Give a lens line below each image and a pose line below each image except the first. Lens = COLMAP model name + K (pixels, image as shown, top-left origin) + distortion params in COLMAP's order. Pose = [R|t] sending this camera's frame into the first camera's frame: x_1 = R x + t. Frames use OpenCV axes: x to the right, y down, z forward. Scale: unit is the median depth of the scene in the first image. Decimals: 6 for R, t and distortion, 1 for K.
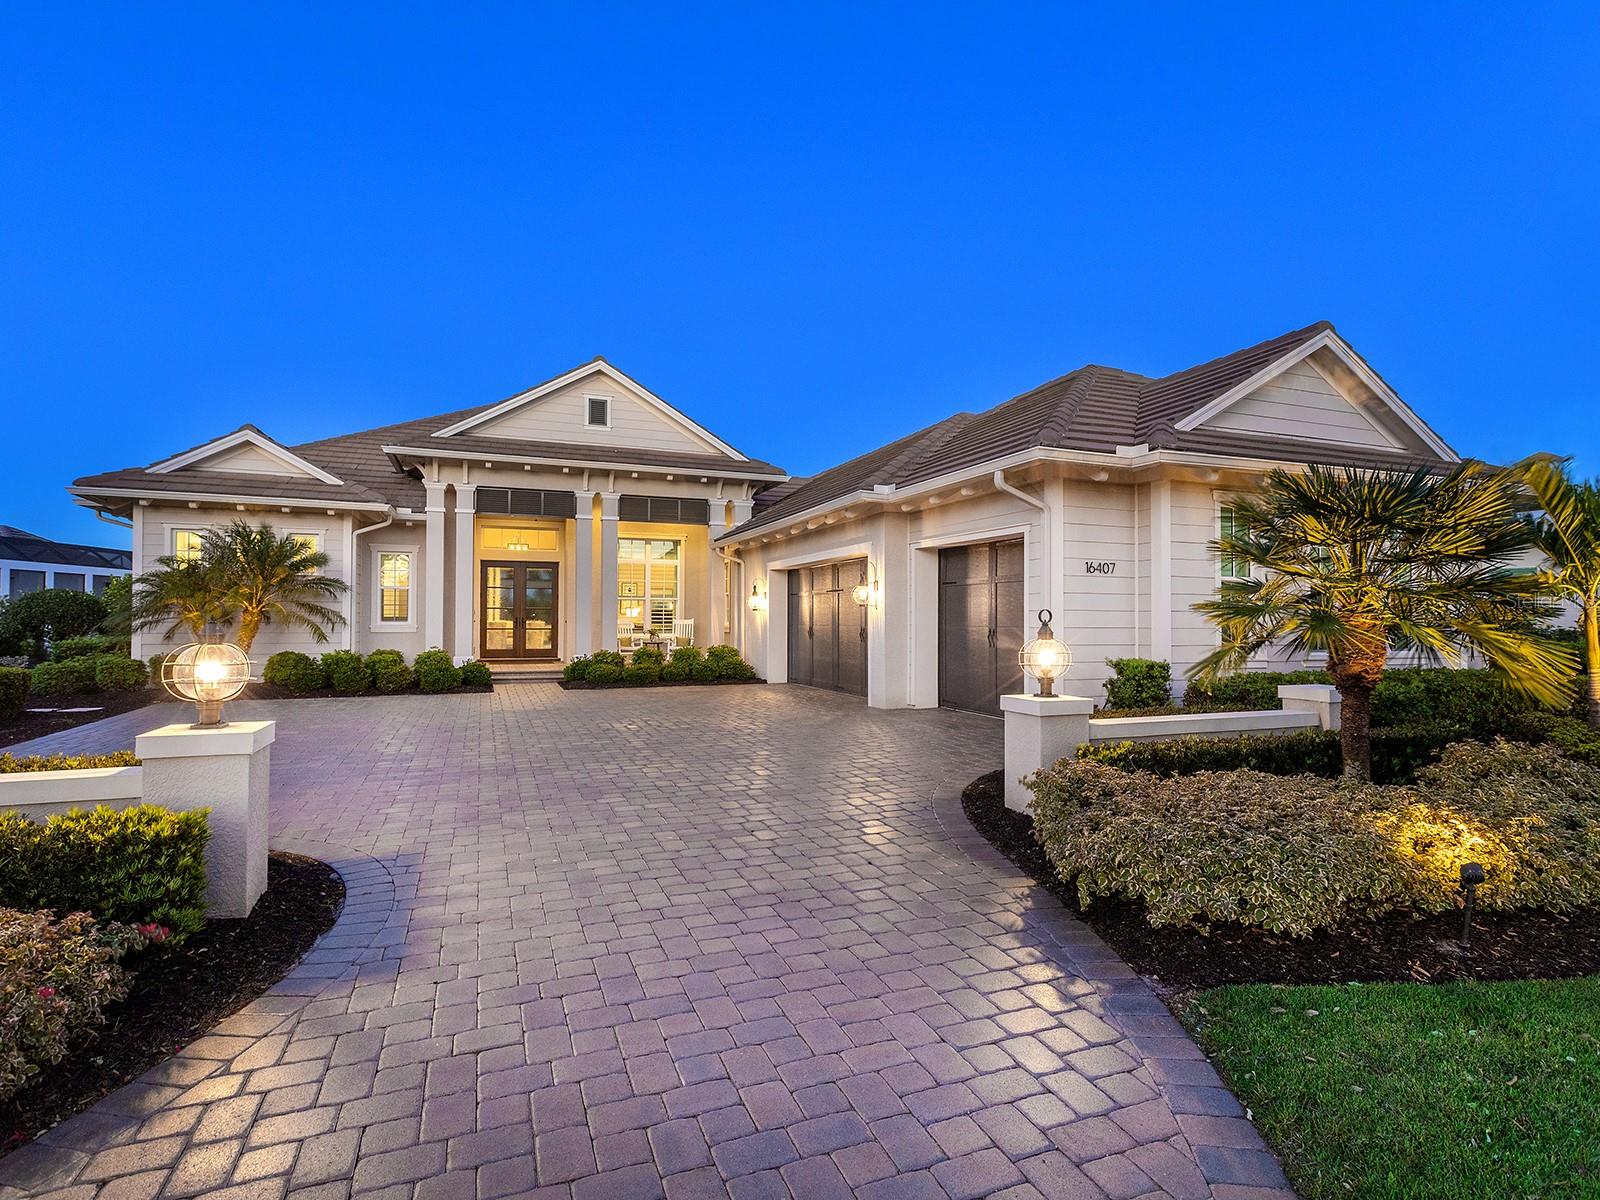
lens RADIAL K [[824.2, 0, 805.0], [0, 824.2, 576.0], [0, 0, 1]] dist [0.002017, 0.000088]
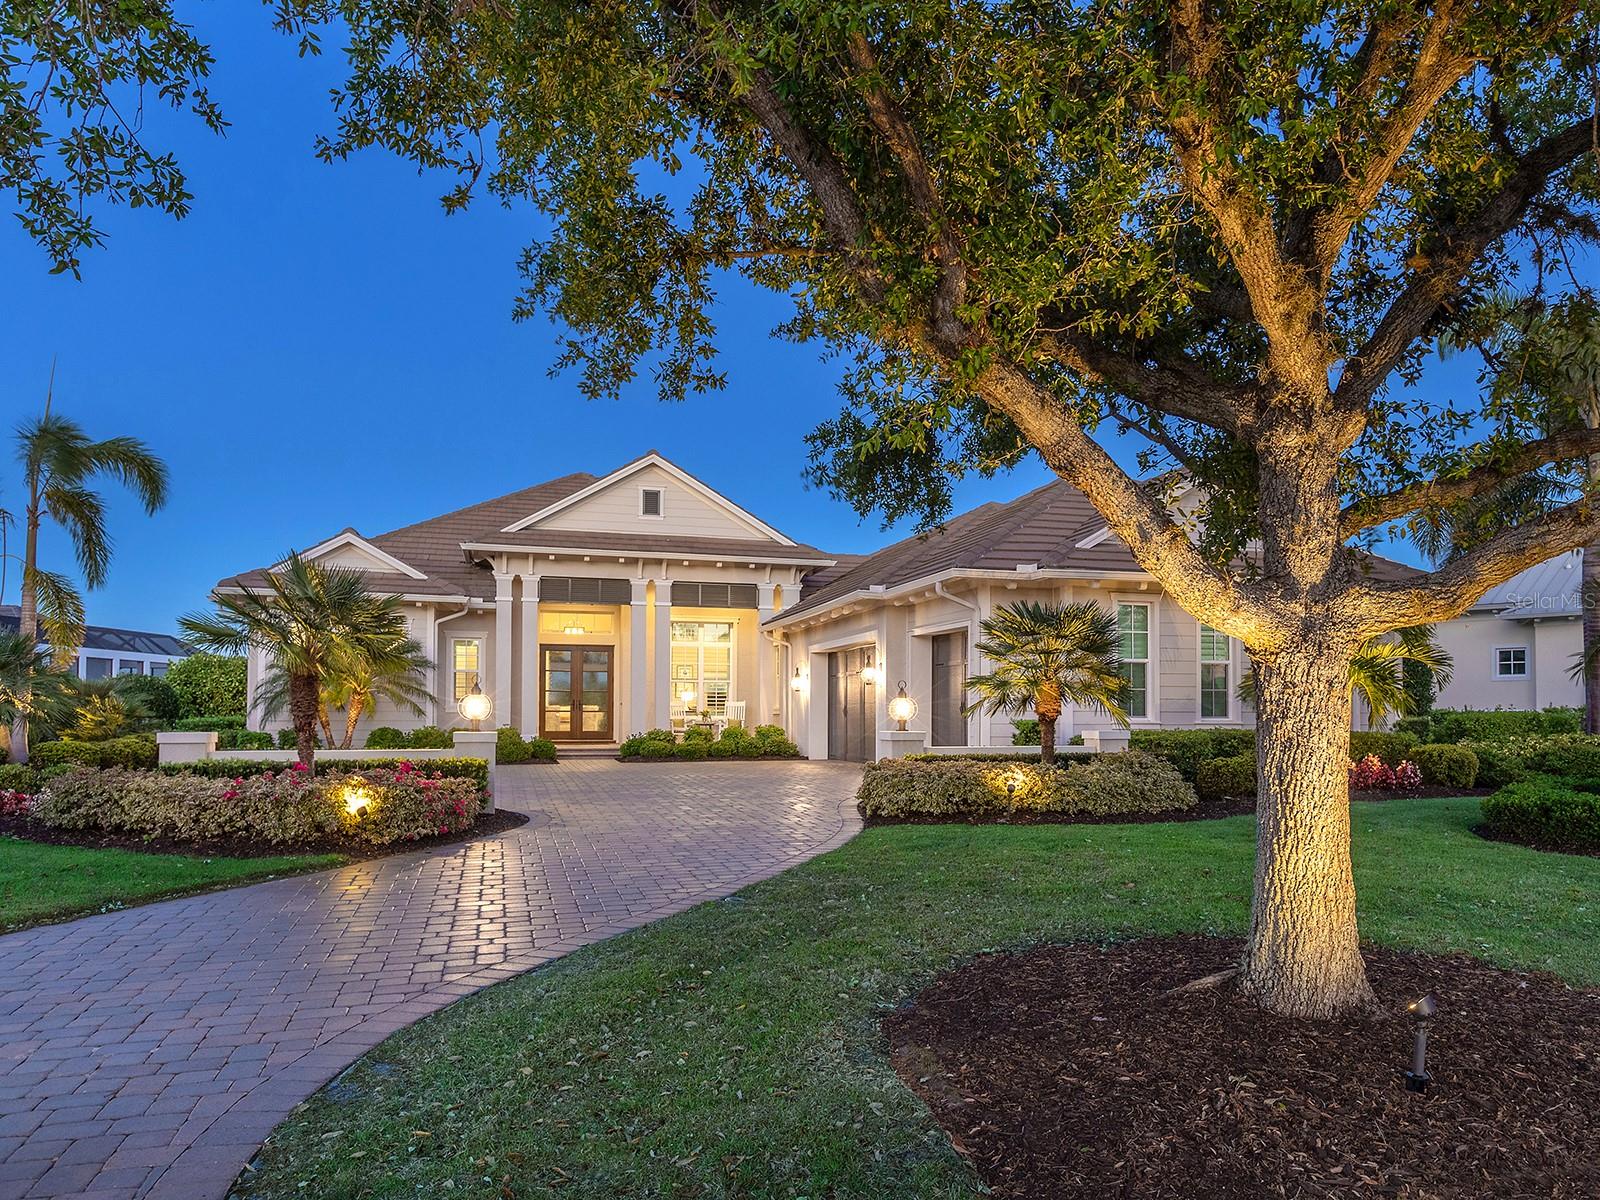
lens RADIAL K [[964.3, 0, 809.9], [0, 964.3, 634.8], [0, 0, 1]] dist [0.000459, -0.000277]
pose [[0.996244, -0.007316, -0.086275, 0.057107], [0.005368, 0.999726, -0.022784, -0.002044], [0.086418, 0.022235, 0.996011, -0.211583]]
